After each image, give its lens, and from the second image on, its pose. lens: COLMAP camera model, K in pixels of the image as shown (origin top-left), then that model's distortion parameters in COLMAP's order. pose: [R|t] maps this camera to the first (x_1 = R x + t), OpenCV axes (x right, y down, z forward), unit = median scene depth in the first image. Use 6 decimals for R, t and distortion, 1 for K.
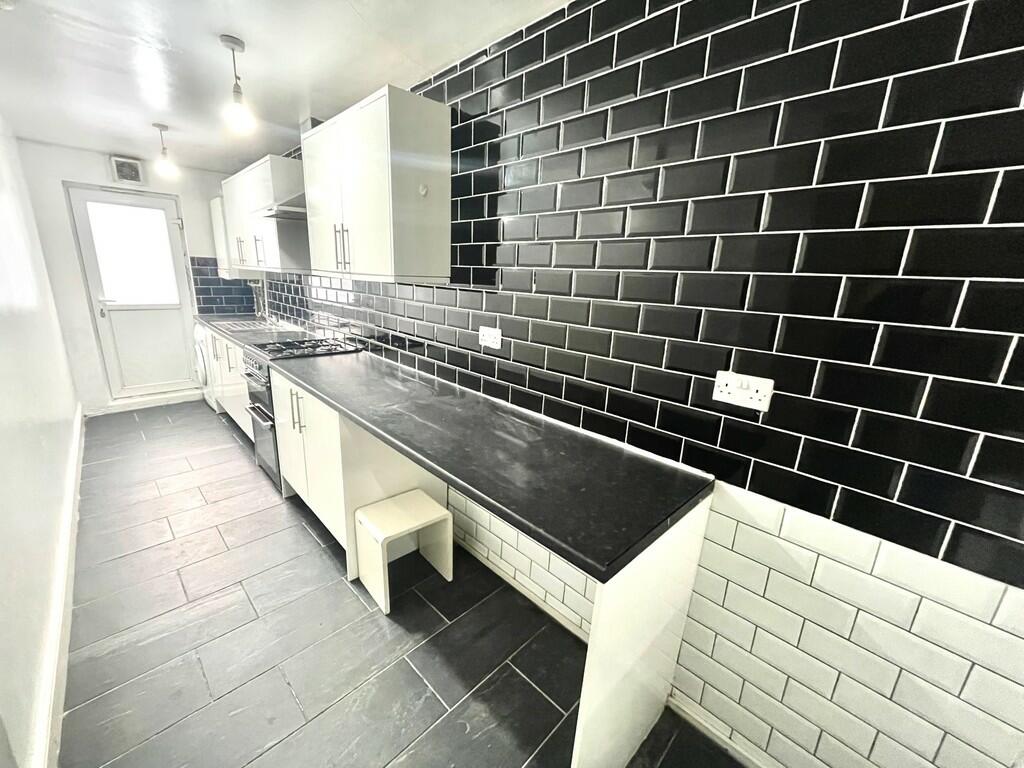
lens RADIAL K [[407.6, 0, 513.7], [0, 407.6, 383.3], [0, 0, 1]] dist [-0.002463, -0.000209]
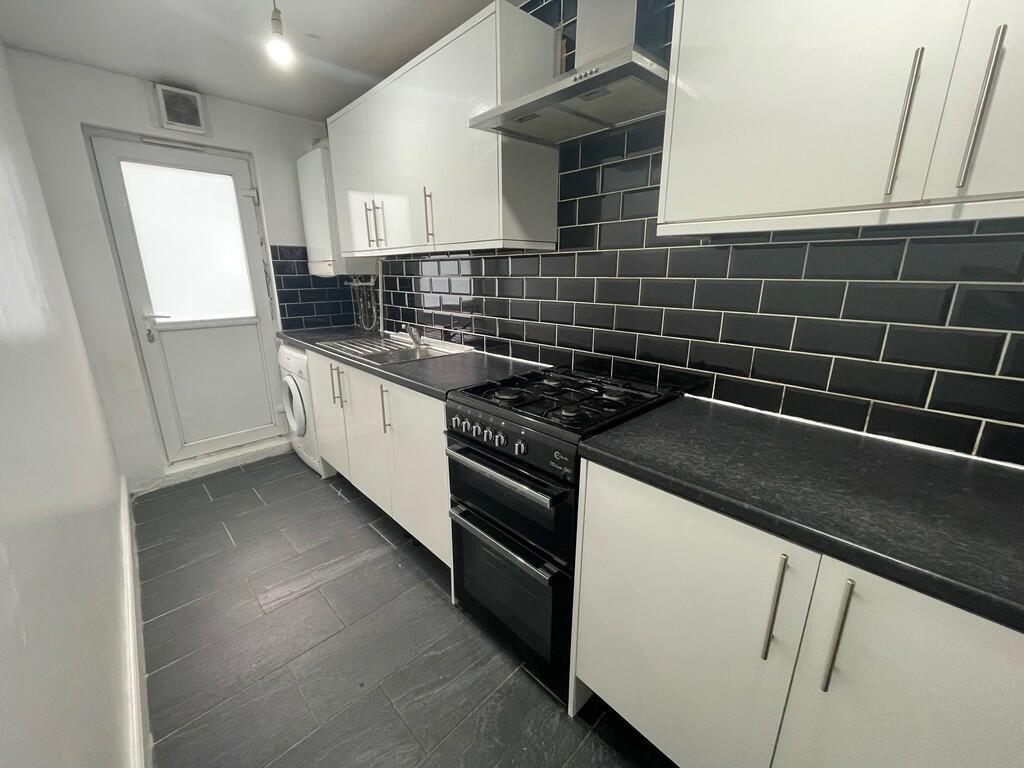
lens RADIAL K [[407.6, 0, 511.7], [0, 407.6, 382.6], [0, 0, 1]] dist [-0.002463, -0.000209]
pose [[0.998726, -0.039657, -0.031212, -0.405560], [0.039859, 0.999188, 0.005883, -0.076902], [0.030953, -0.007120, 0.999495, 0.356579]]
